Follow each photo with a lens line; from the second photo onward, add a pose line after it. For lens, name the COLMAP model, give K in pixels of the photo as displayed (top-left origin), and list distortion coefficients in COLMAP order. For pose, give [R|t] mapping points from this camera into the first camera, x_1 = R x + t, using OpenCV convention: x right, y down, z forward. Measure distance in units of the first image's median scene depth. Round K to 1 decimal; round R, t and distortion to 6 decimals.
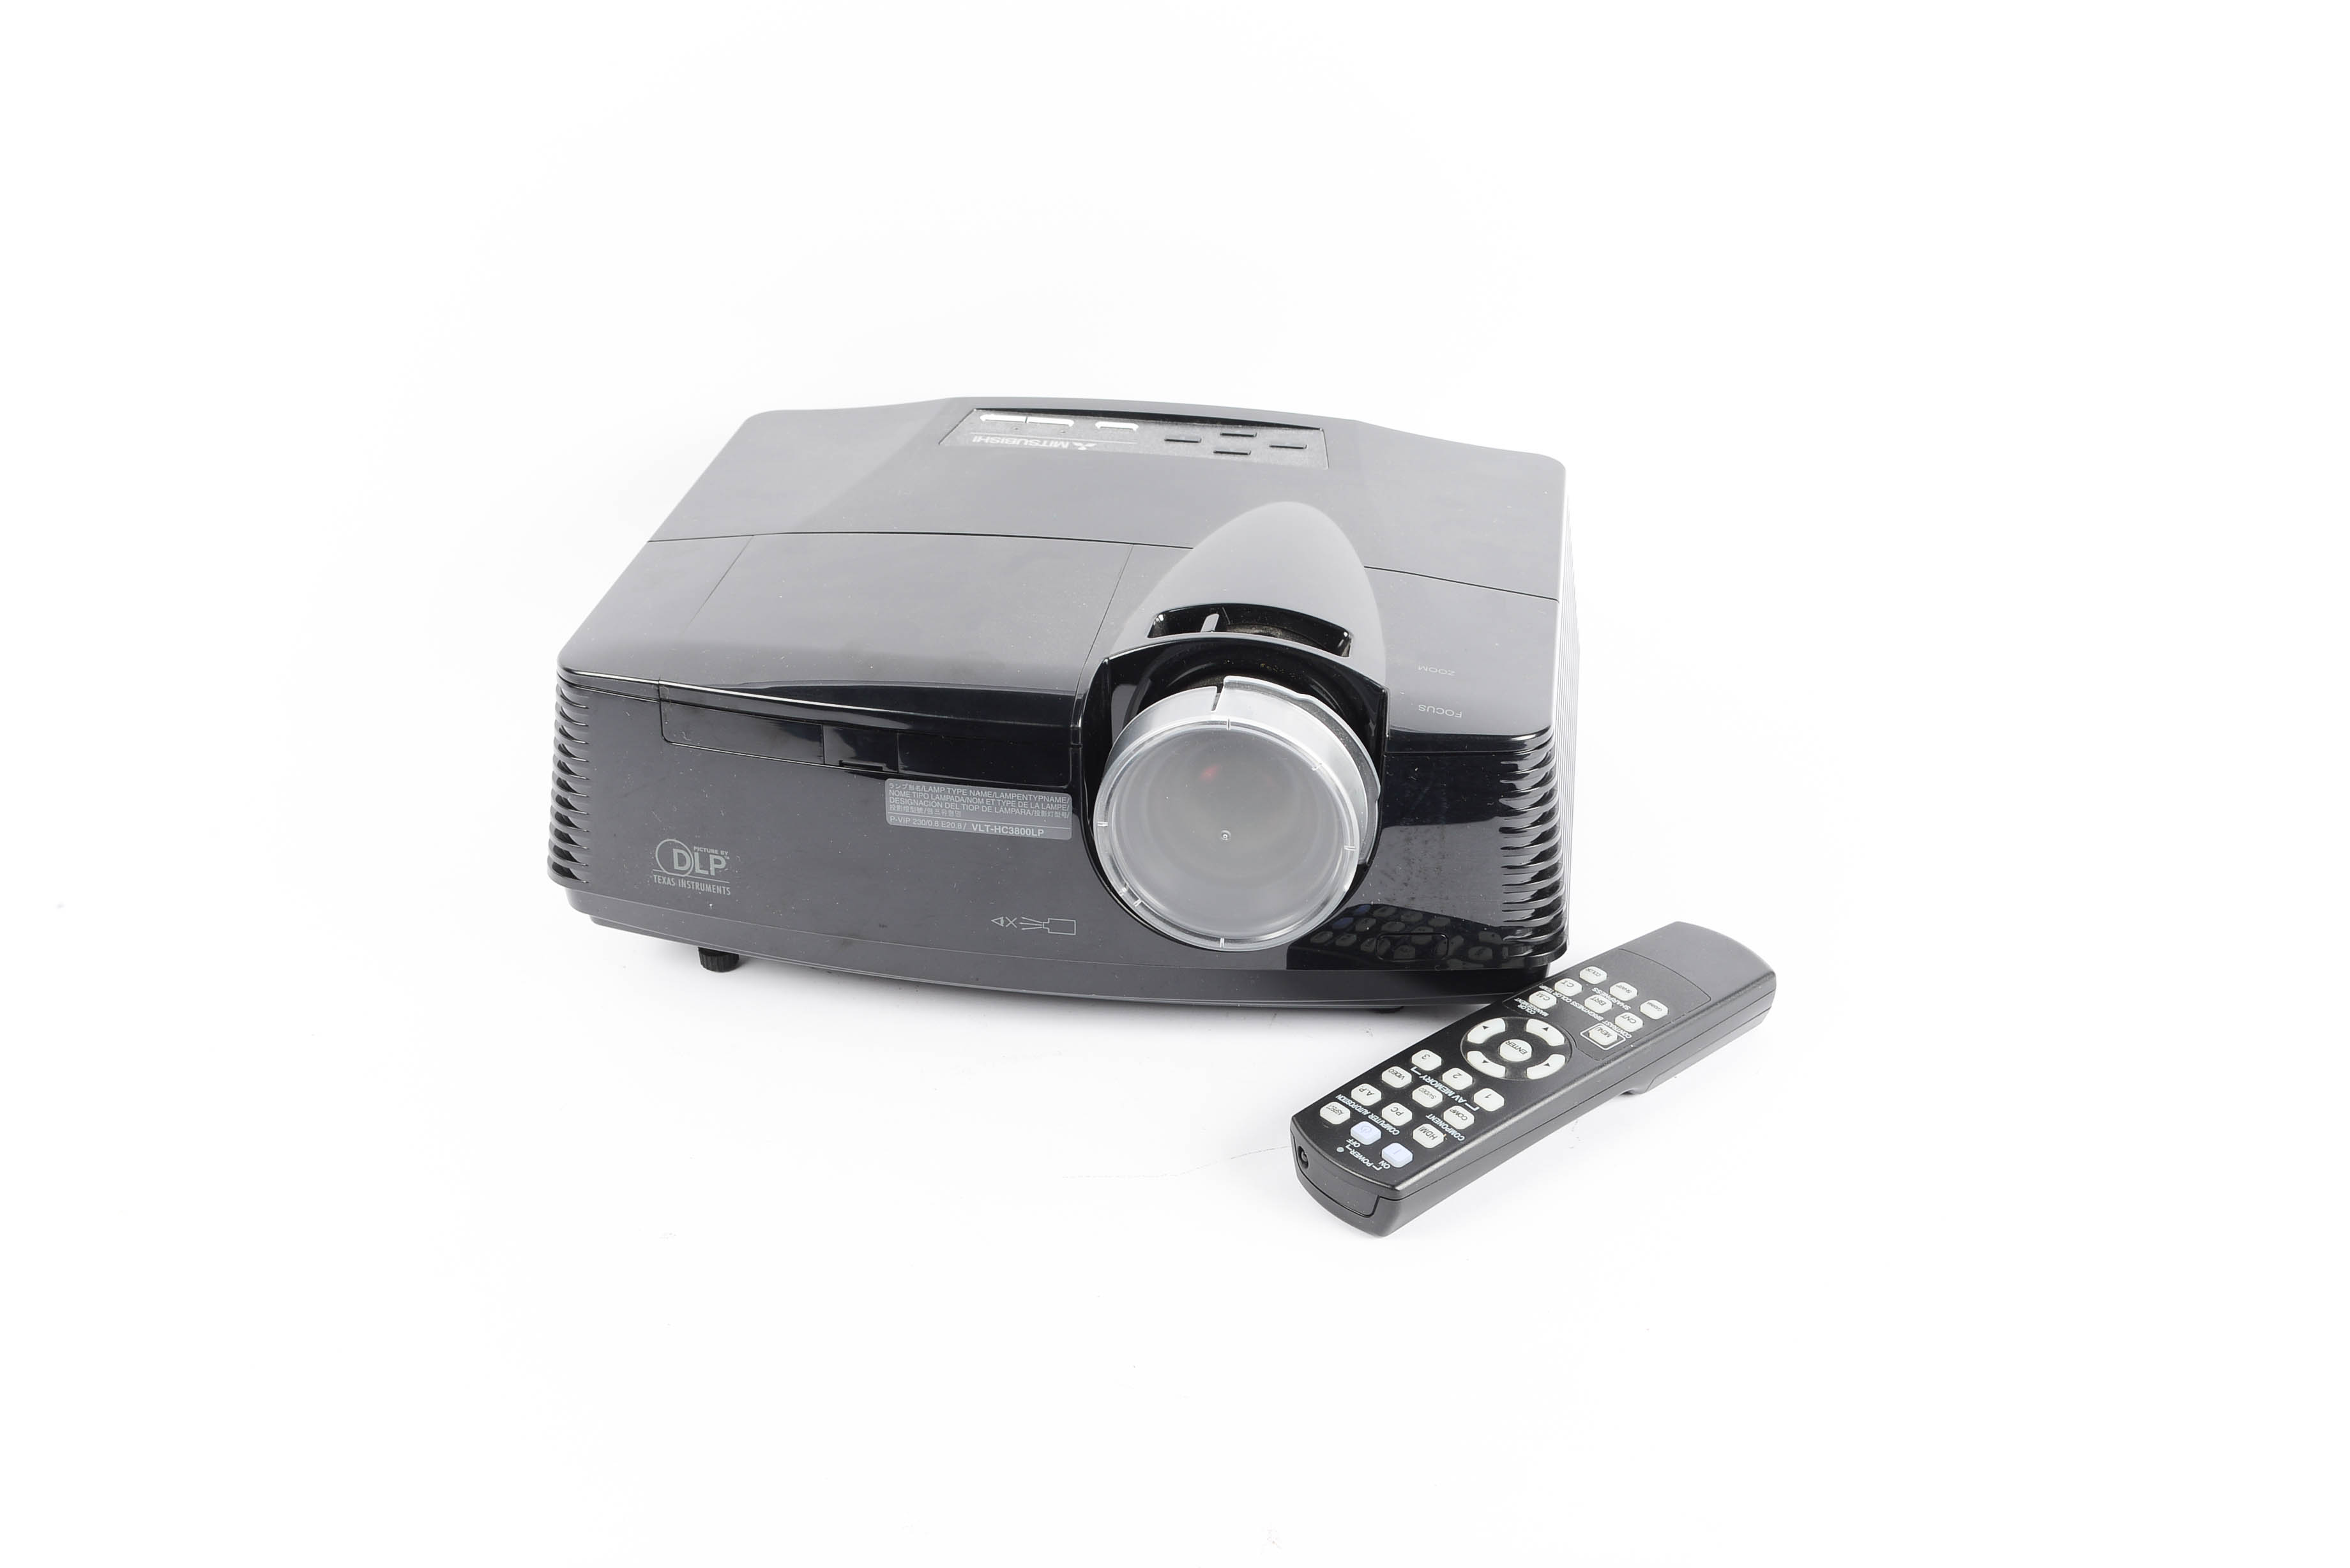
lens RADIAL K [[2721.0, 0, 1183.0], [0, 2721.0, 787.4], [0, 0, 1]] dist [-0.009429, 0.000000]
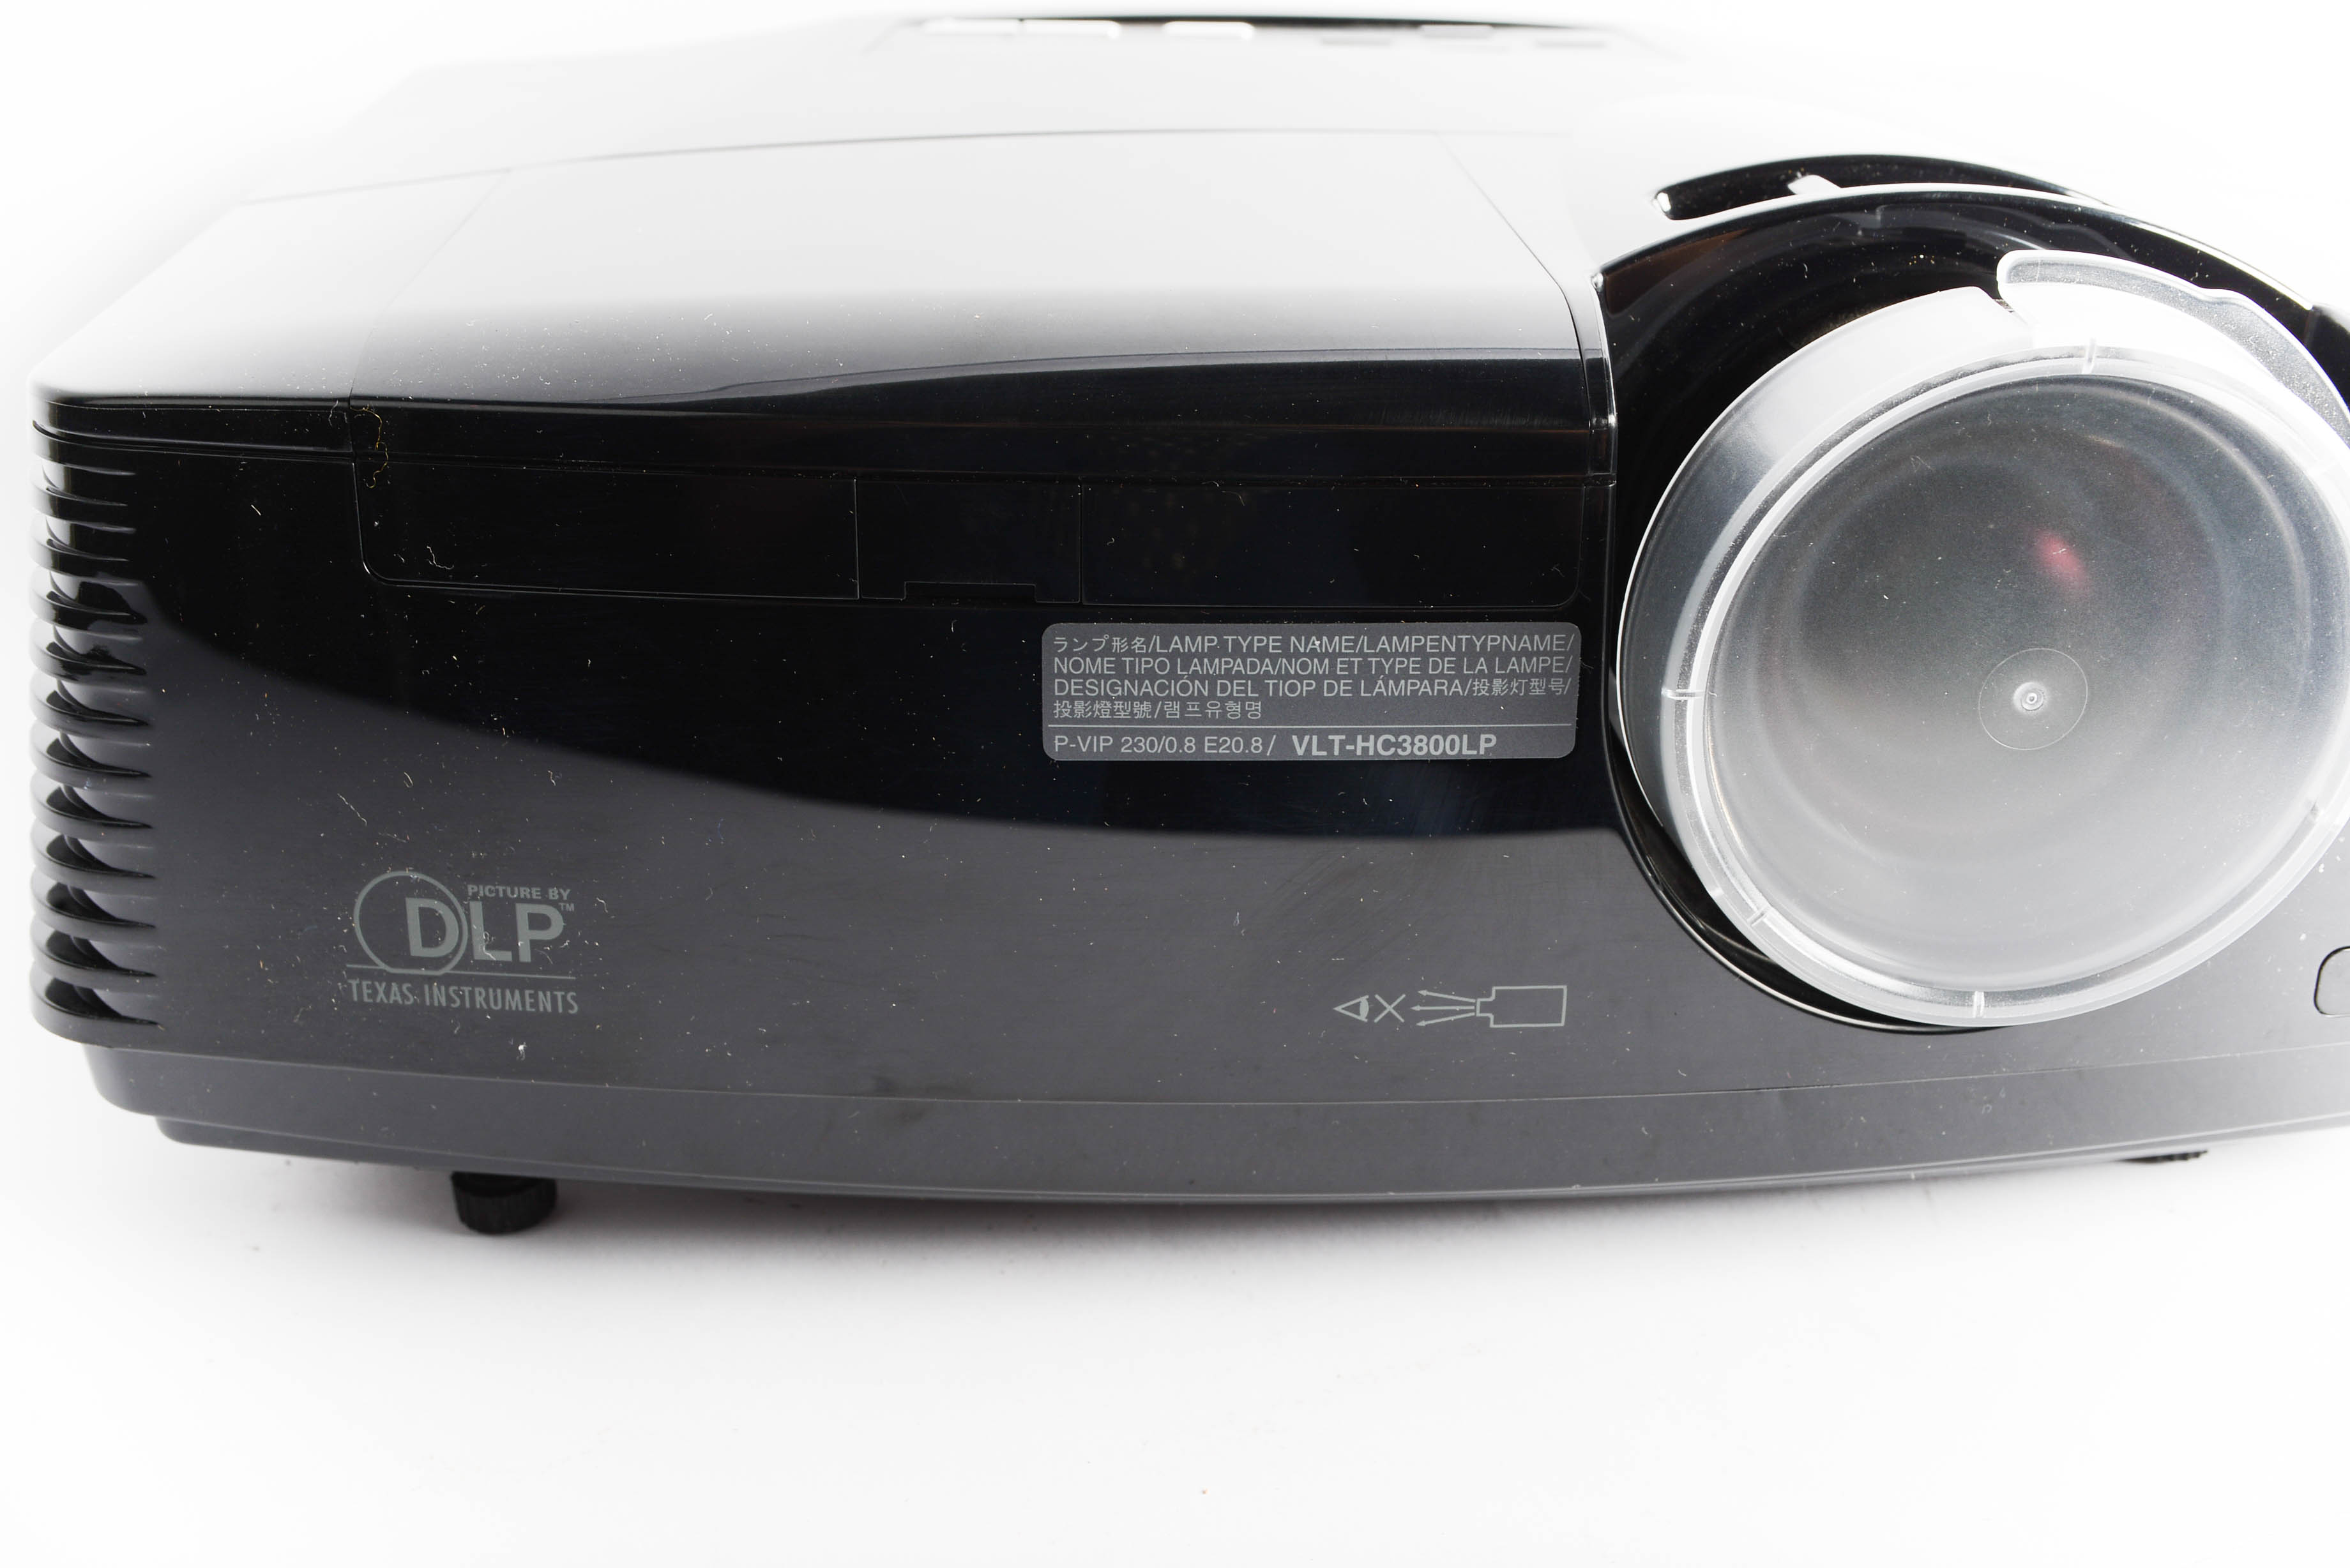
lens RADIAL K [[2721.0, 0, 1161.2], [0, 2721.0, 777.0], [0, 0, 1]] dist [-0.009429, 0.000000]
pose [[0.979662, -0.076971, 0.185307, -0.157267], [0.090276, 0.993829, -0.064457, 0.039215], [-0.179202, 0.079874, 0.980565, 0.639363]]
